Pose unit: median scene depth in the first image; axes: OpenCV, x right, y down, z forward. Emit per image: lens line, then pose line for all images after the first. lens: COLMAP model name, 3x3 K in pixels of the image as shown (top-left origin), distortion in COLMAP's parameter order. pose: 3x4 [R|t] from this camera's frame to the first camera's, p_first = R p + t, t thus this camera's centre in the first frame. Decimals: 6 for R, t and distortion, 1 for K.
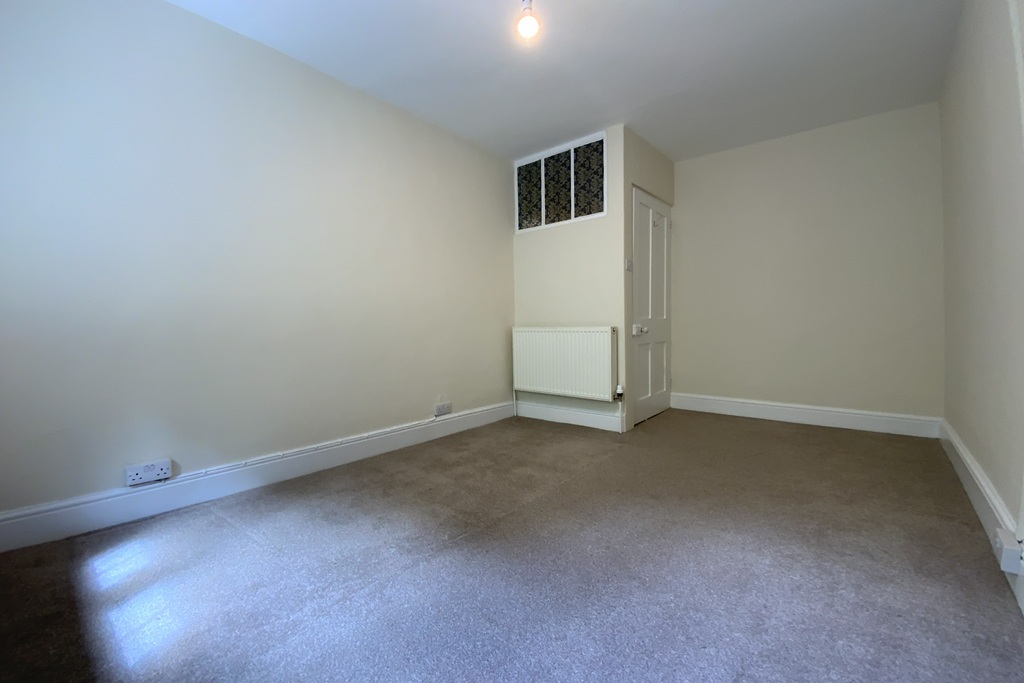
lens RADIAL K [[416.6, 0, 511.8], [0, 416.6, 336.2], [0, 0, 1]] dist [0.021917, -0.020322]
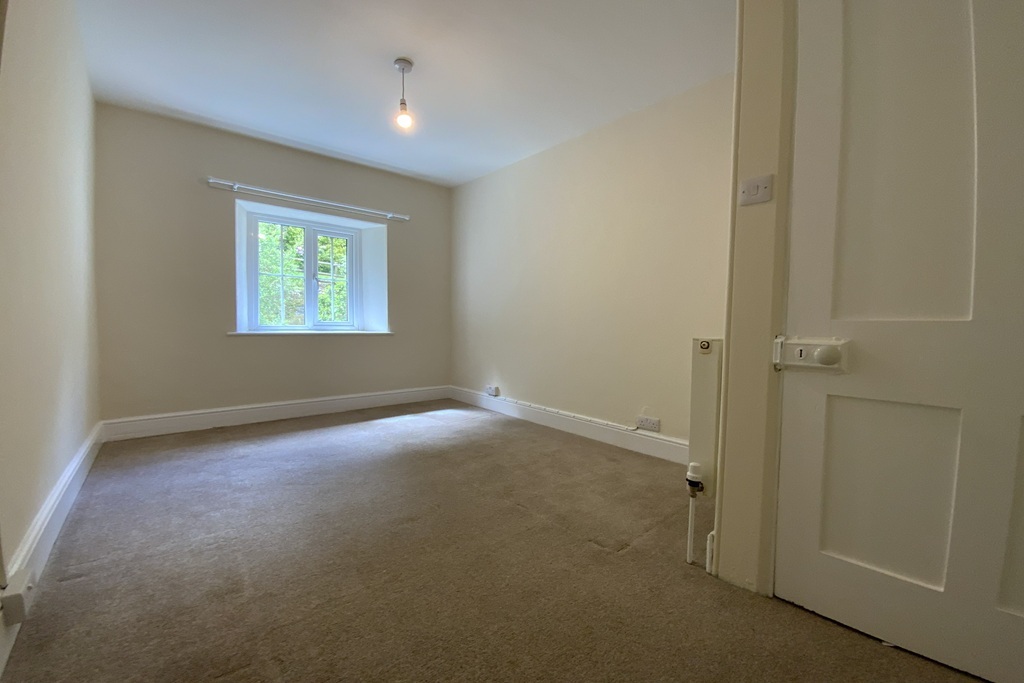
lens RADIAL K [[416.6, 0, 511.8], [0, 416.6, 336.2], [0, 0, 1]] dist [0.021917, -0.020322]
pose [[-0.147144, 0.038078, -0.988382, 1.136983], [-0.047493, 0.997834, 0.045513, -0.054478], [0.987974, 0.053638, -0.145017, 1.273431]]
